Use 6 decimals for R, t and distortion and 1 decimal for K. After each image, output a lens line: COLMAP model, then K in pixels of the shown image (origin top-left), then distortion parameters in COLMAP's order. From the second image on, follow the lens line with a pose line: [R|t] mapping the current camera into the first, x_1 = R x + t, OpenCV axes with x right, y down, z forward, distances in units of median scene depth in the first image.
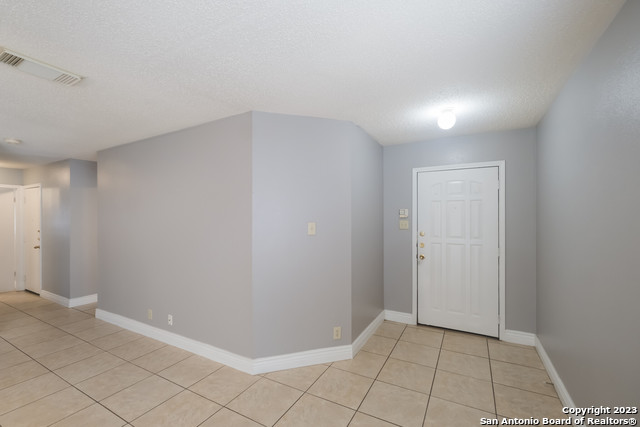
lens RADIAL K [[280.7, 0, 317.8], [0, 280.7, 213.6], [0, 0, 1]] dist [-0.000336, -0.000767]
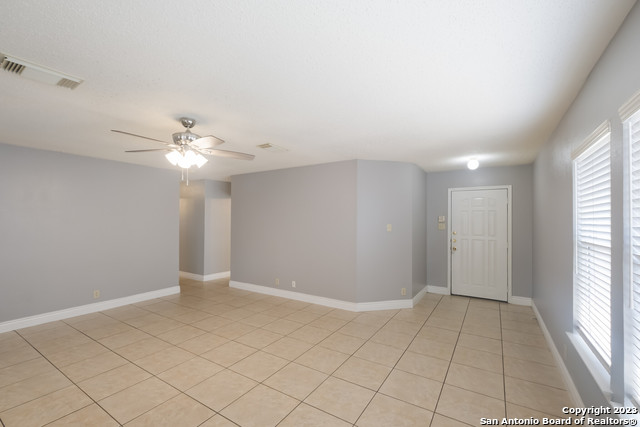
lens RADIAL K [[280.7, 0, 315.9], [0, 280.7, 216.1], [0, 0, 1]] dist [-0.000336, -0.000767]
pose [[0.998094, 0.008757, -0.061080, -0.287653], [-0.009228, 0.999930, -0.007434, 0.000869], [0.061010, 0.007984, 0.998105, -0.557594]]
